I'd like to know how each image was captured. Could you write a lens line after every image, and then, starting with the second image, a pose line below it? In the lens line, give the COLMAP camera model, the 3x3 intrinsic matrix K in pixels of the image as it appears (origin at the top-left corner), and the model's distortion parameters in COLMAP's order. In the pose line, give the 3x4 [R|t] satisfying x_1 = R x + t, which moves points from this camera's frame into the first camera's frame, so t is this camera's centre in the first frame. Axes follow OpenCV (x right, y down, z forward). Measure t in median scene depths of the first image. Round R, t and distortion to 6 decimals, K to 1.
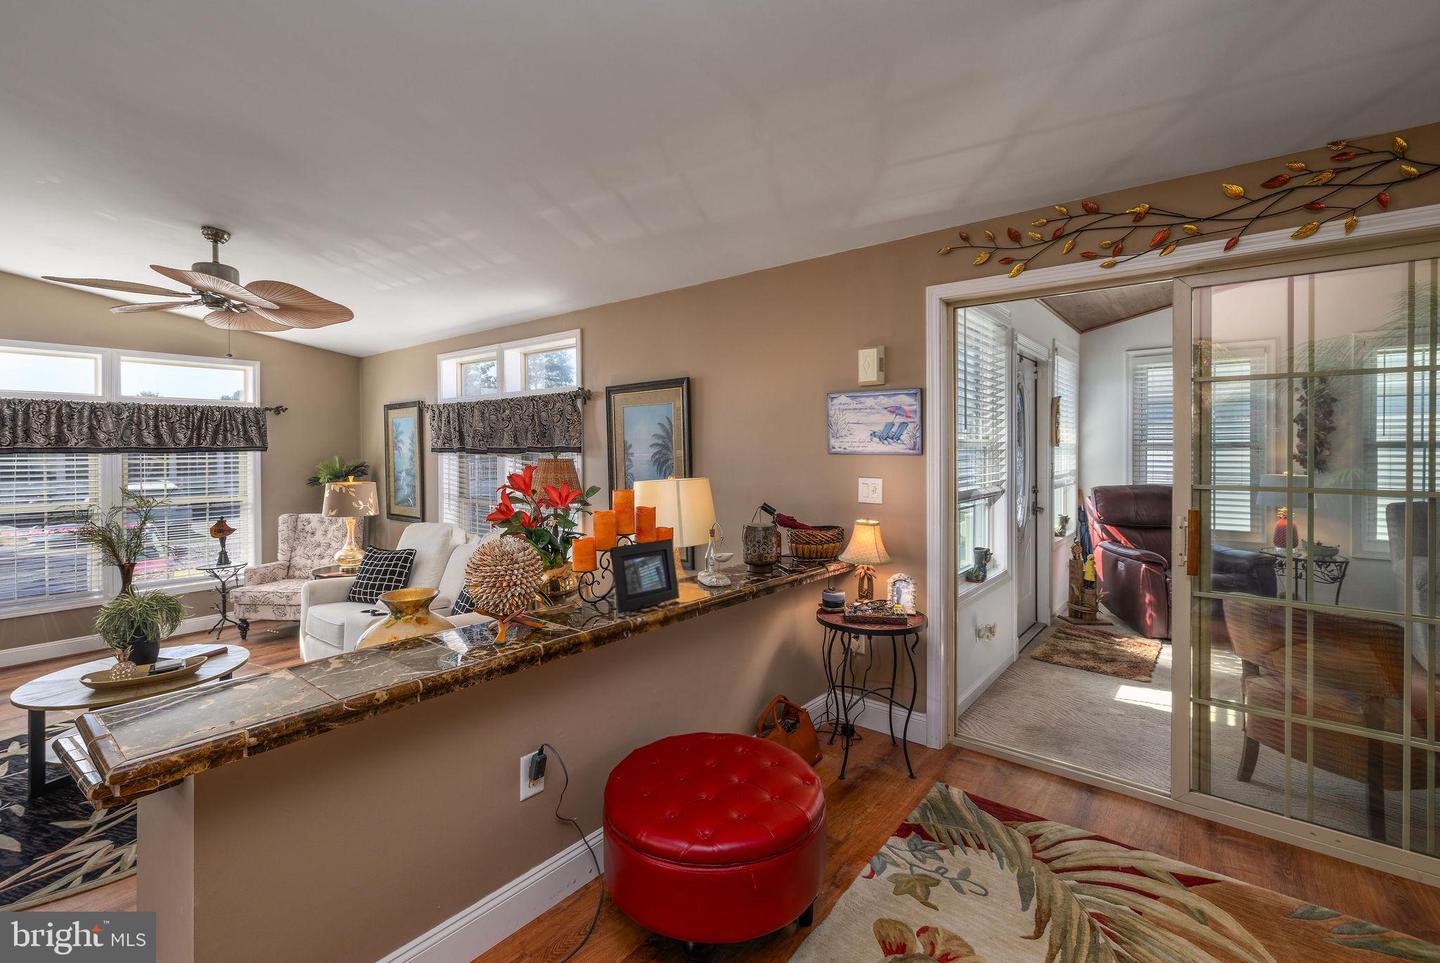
lens RADIAL K [[626.6, 0, 737.6], [0, 626.6, 448.4], [0, 0, 1]] dist [-0.002748, -0.000512]
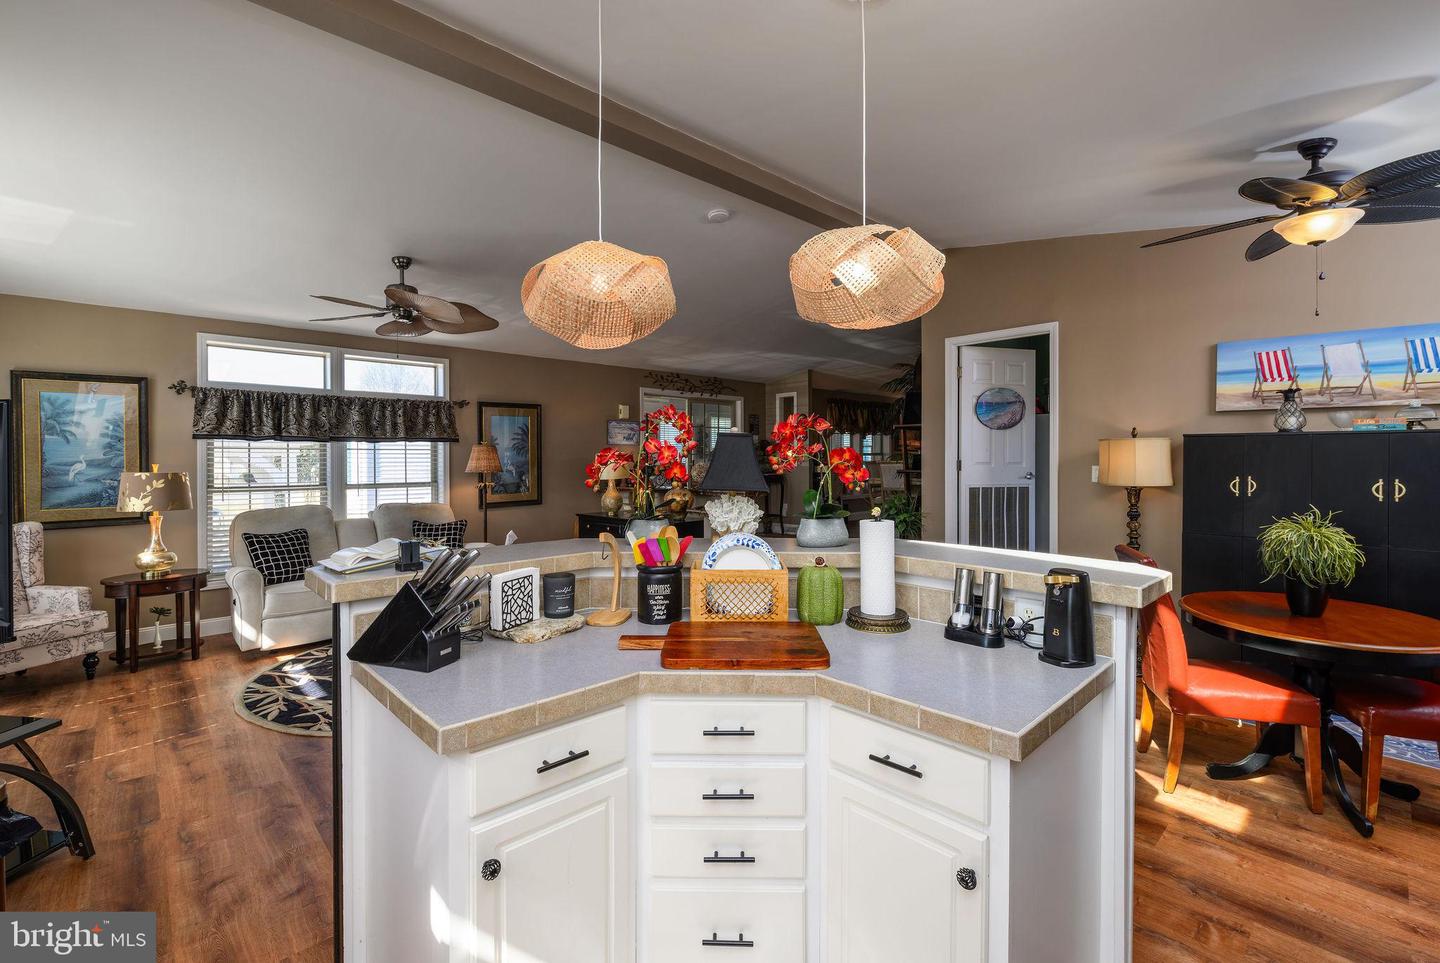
lens RADIAL K [[633.8, 0, 718.1], [0, 633.8, 461.1], [0, 0, 1]] dist [-0.001917, -0.000313]
pose [[0.131005, 0.008586, 0.991345, -1.365793], [0.019538, 0.999746, -0.011240, 0.066136], [-0.991189, 0.020841, 0.130804, 0.141696]]
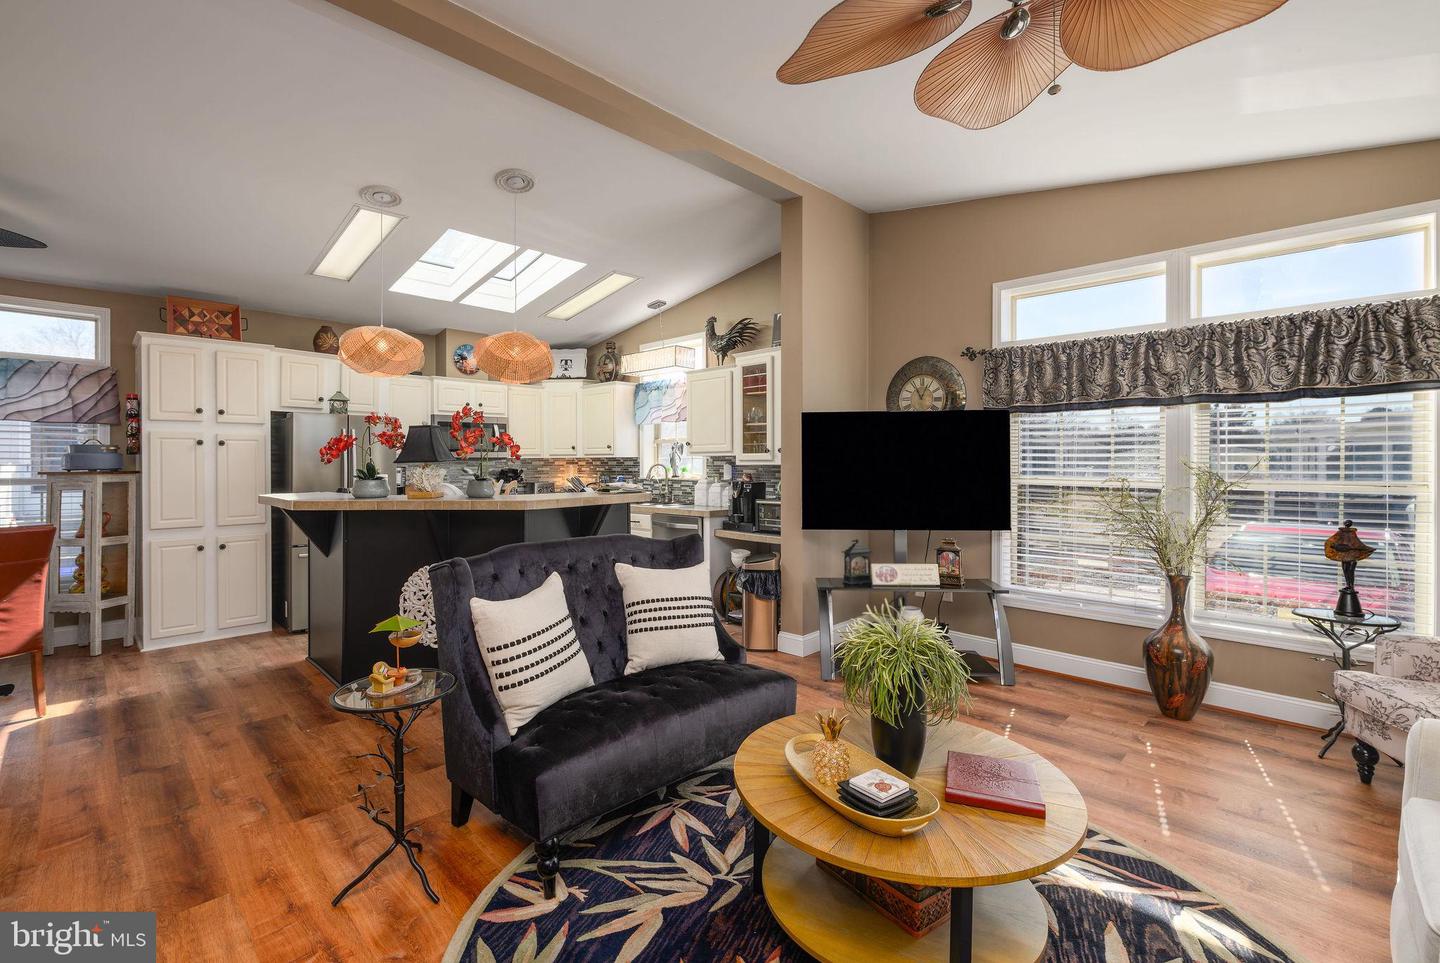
lens RADIAL K [[644.8, 0, 710.0], [0, 644.8, 459.5], [0, 0, 1]] dist [-0.008663, -0.000283]
pose [[-0.120184, 0.004202, -0.992743, -0.258134], [-0.002788, 0.999986, 0.004570, 0.061248], [0.992748, 0.003317, -0.120171, 0.573636]]
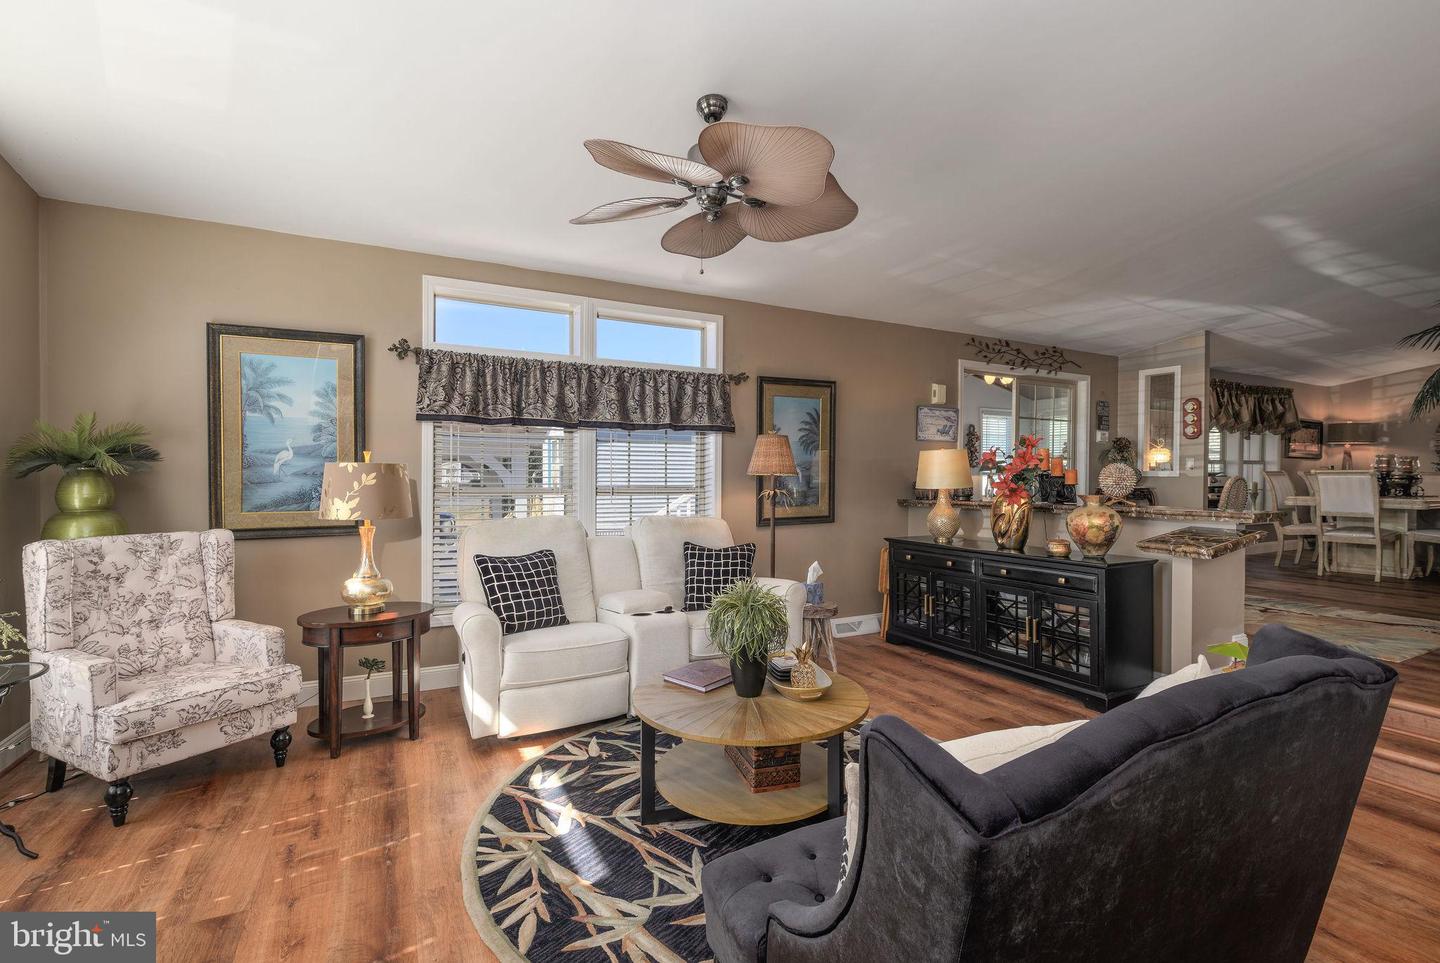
lens RADIAL K [[655.5, 0, 720.0], [0, 655.5, 481.5], [0, 0, 1]] dist [0.000700, -0.000070]
pose [[0.399582, 0.002987, 0.916693, -1.047889], [0.002916, 0.999985, -0.004529, 0.077842], [-0.916693, 0.004482, 0.399567, 0.460485]]
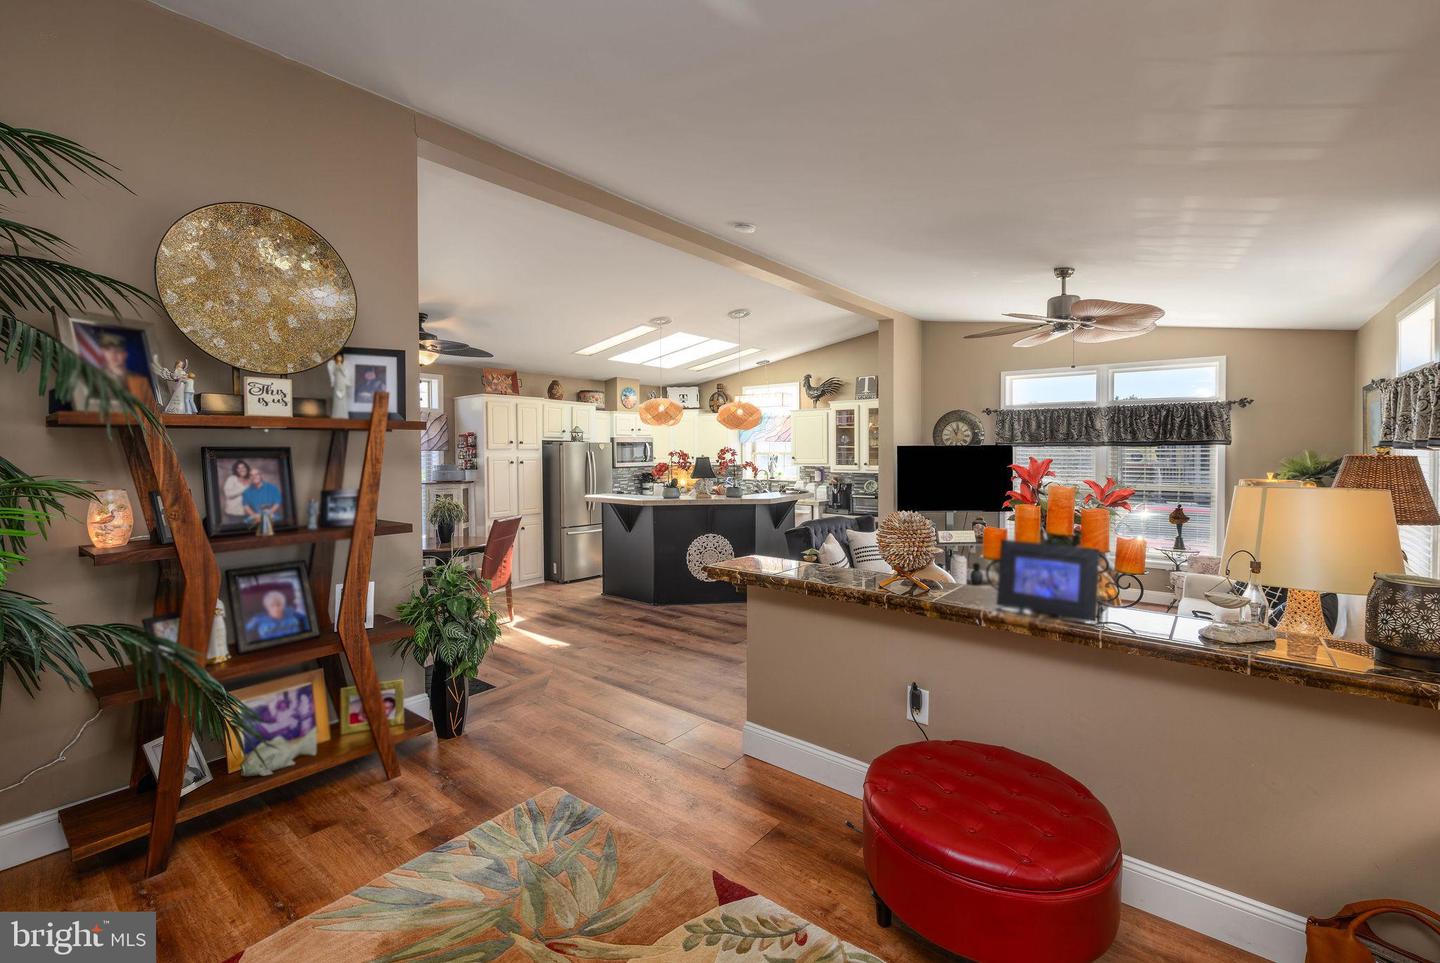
lens RADIAL K [[623.2, 0, 699.1], [0, 623.2, 459.9], [0, 0, 1]] dist [-0.000375, -0.000024]
pose [[-0.038657, 0.026399, -0.998904, 0.311929], [0.002510, 0.999650, 0.026322, 0.000367], [0.999249, -0.001489, -0.038709, 0.211269]]
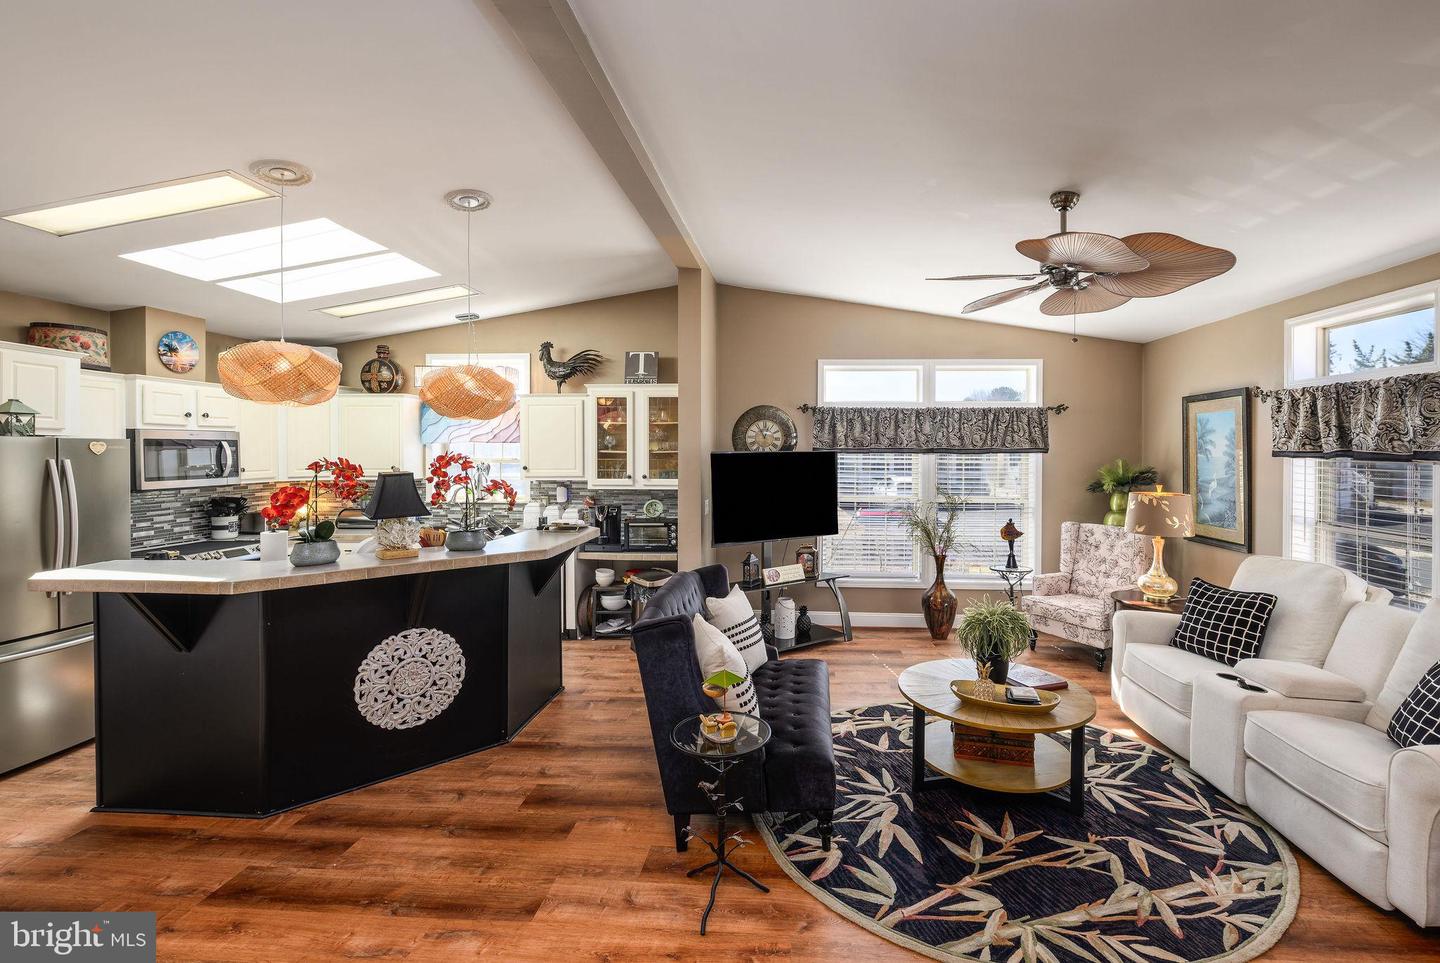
lens RADIAL K [[633.8, 0, 761.8], [0, 633.8, 455.5], [0, 0, 1]] dist [-0.000389, -0.000947]
pose [[0.569279, 0.013634, -0.822032, -0.239143], [-0.009069, 0.999906, 0.010304, 0.002109], [0.822095, 0.001589, 0.569349, 0.112803]]
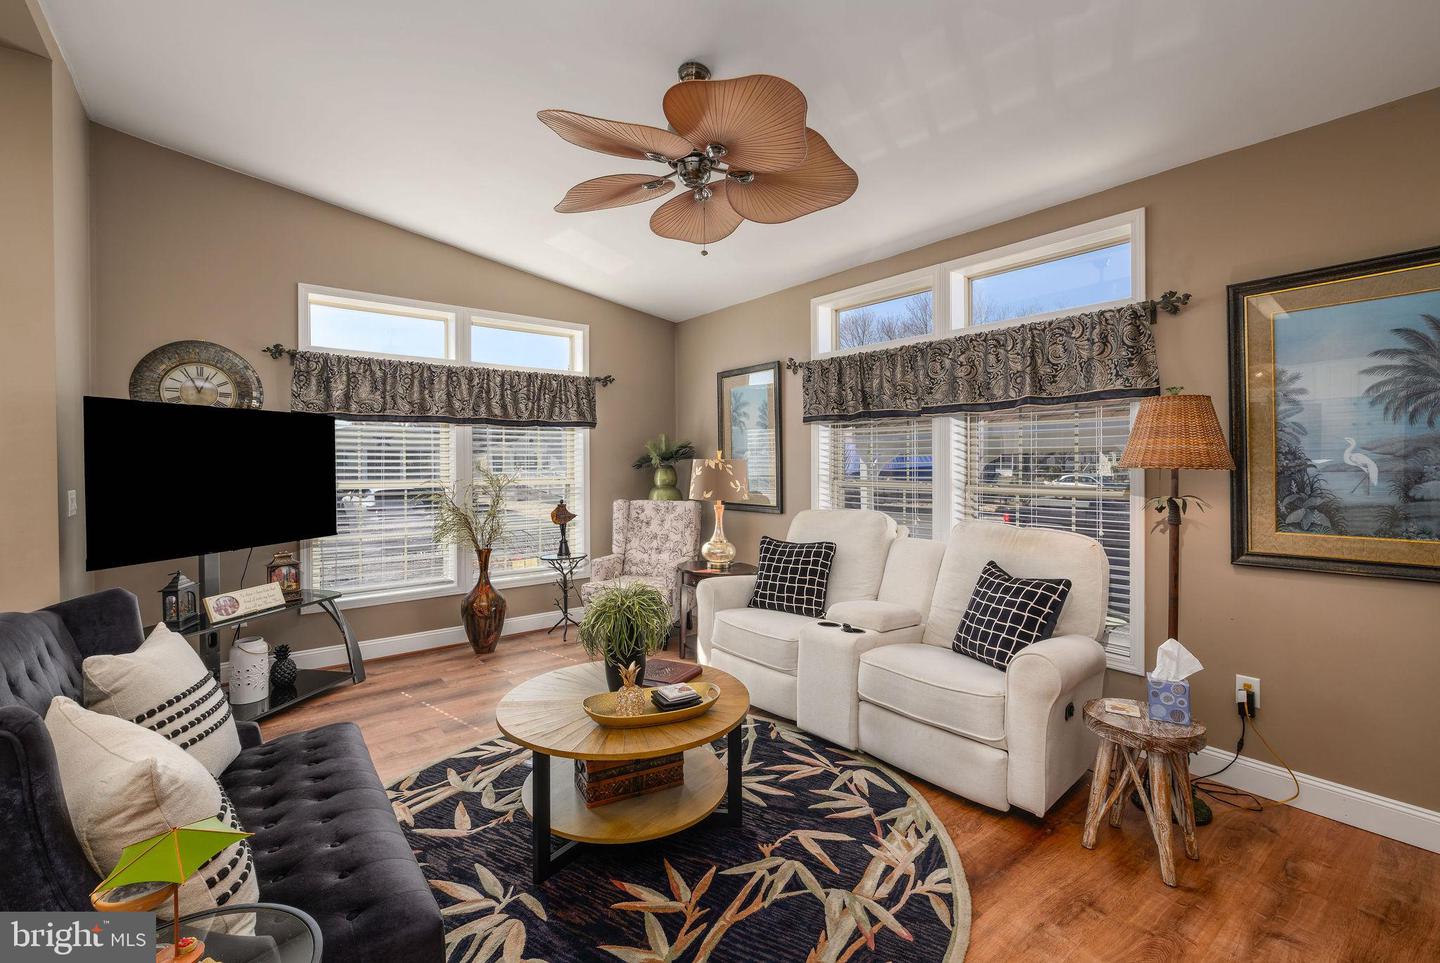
lens RADIAL K [[622.0, 0, 705.4], [0, 622.0, 465.6], [0, 0, 1]] dist [-0.001403, -0.000348]
pose [[0.969875, 0.002116, -0.243595, -0.442306], [-0.001345, 0.999994, 0.003331, 0.061040], [0.243600, -0.002903, 0.969871, 0.220358]]
